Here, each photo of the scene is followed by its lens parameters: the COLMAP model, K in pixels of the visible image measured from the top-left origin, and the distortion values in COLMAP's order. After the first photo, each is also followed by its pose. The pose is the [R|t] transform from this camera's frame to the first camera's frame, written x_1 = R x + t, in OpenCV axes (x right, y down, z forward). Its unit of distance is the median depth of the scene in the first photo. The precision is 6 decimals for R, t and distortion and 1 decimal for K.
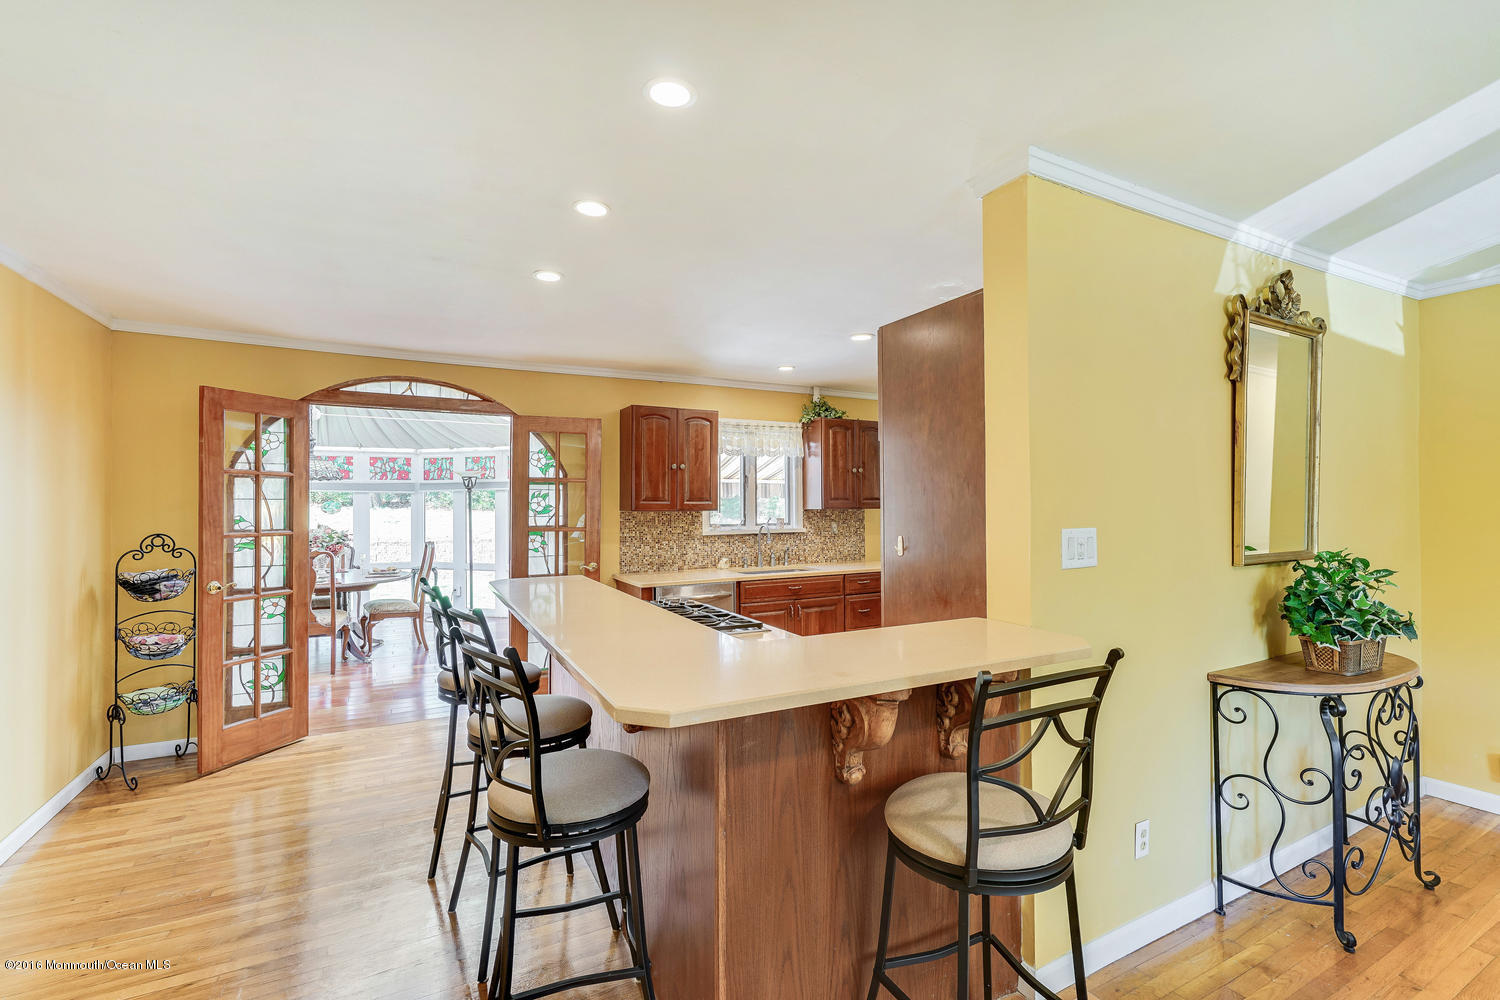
lens RADIAL K [[674.5, 0, 750.0], [0, 674.5, 500.0], [0, 0, 1]] dist [-0.002877, 0.001312]
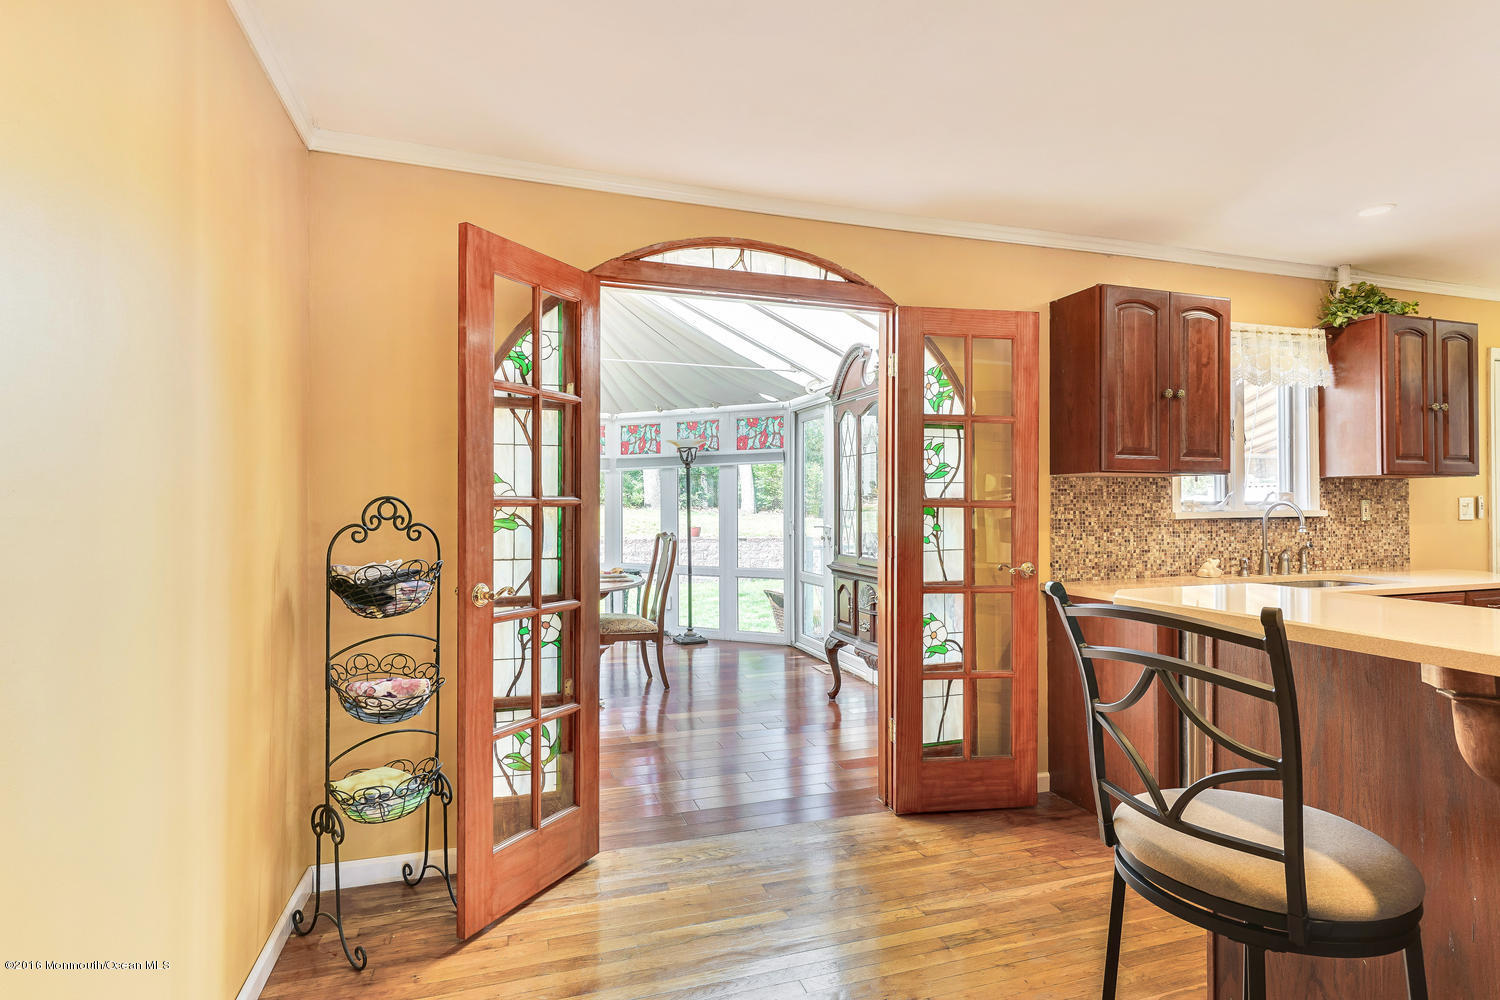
lens RADIAL K [[774.4, 0, 749.7], [0, 774.4, 498.1], [0, 0, 1]] dist [-0.001171, 0.000988]
pose [[0.984865, -0.001428, -0.173315, -0.354317], [0.000931, 0.999995, -0.002945, 0.040220], [0.173318, 0.002739, 0.984862, 0.315004]]
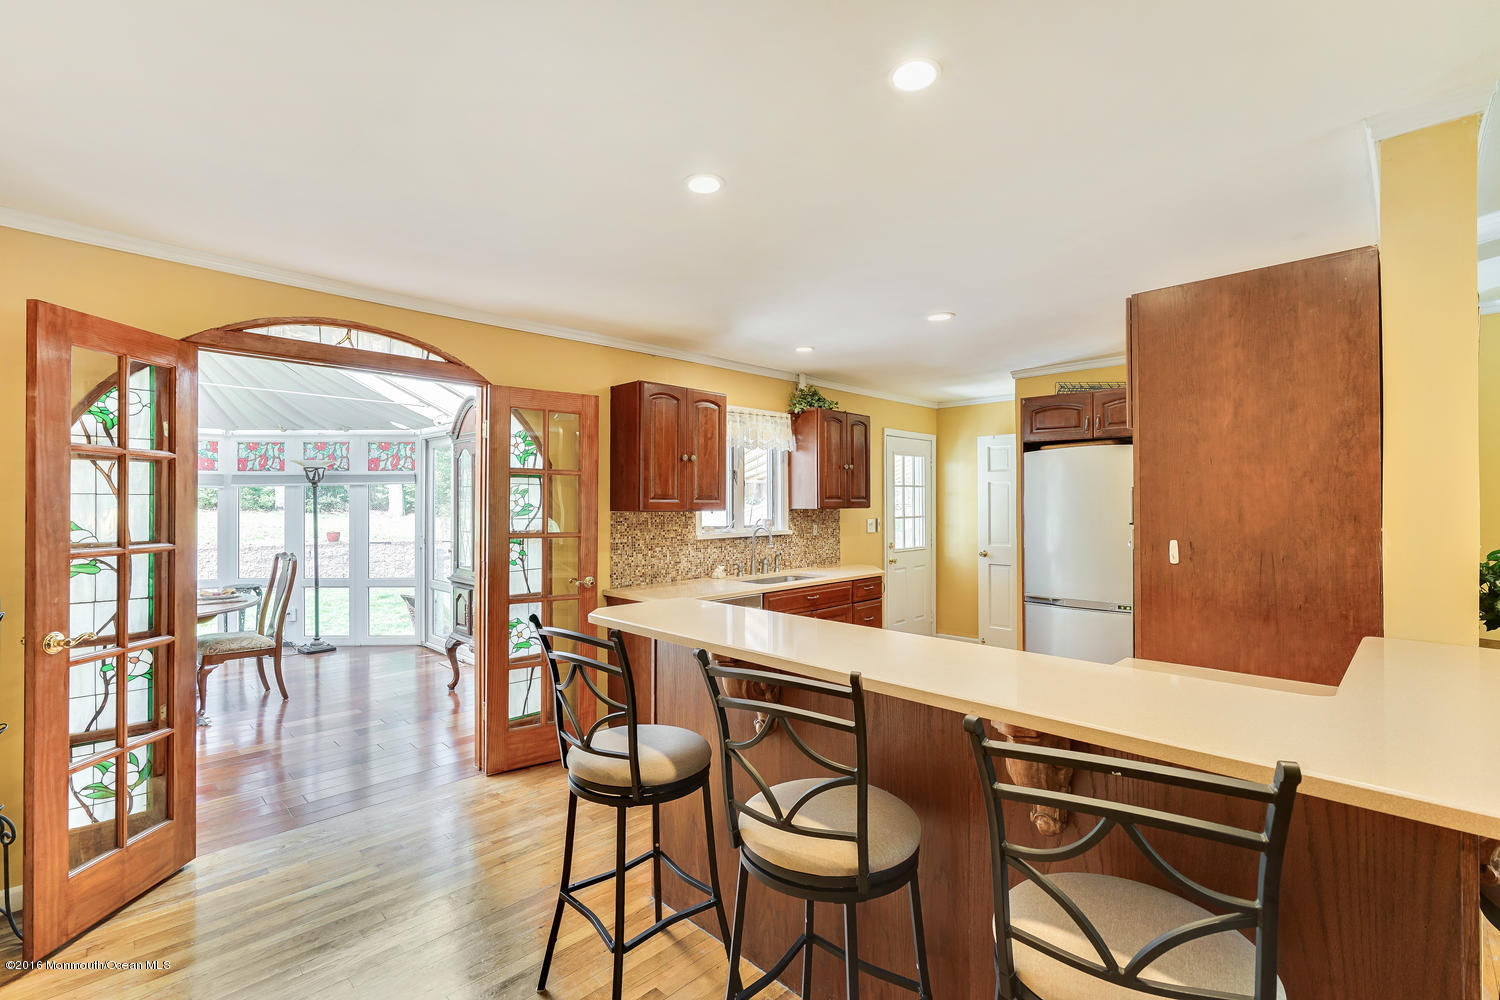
lens RADIAL K [[674.5, 0, 750.0], [0, 674.5, 500.0], [0, 0, 1]] dist [-0.002877, 0.001312]
pose [[0.955197, 0.002722, 0.295957, -0.289885], [-0.003063, 0.999995, 0.000691, 0.001672], [-0.295953, -0.001566, 0.955201, 0.189818]]
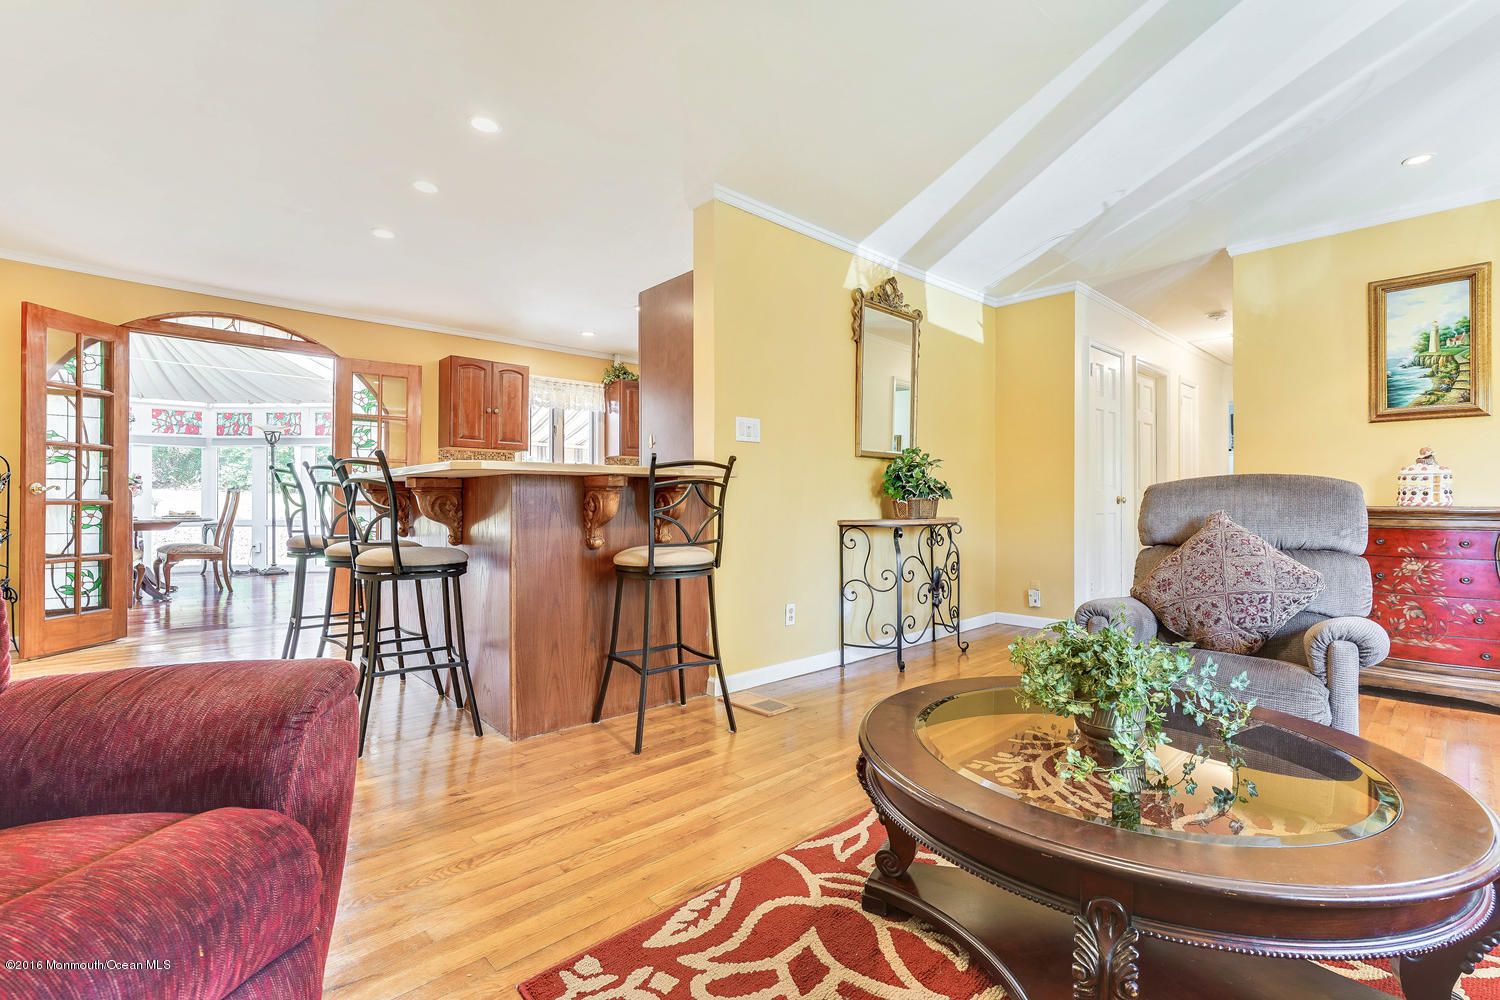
lens RADIAL K [[673.1, 0, 750.0], [0, 673.1, 500.0], [0, 0, 1]] dist [-0.000514, 0.000916]
pose [[0.967814, 0.005863, 0.251597, 0.034339], [-0.006982, 0.999969, 0.003558, 0.101947], [-0.251569, -0.005200, 0.967825, -0.256595]]
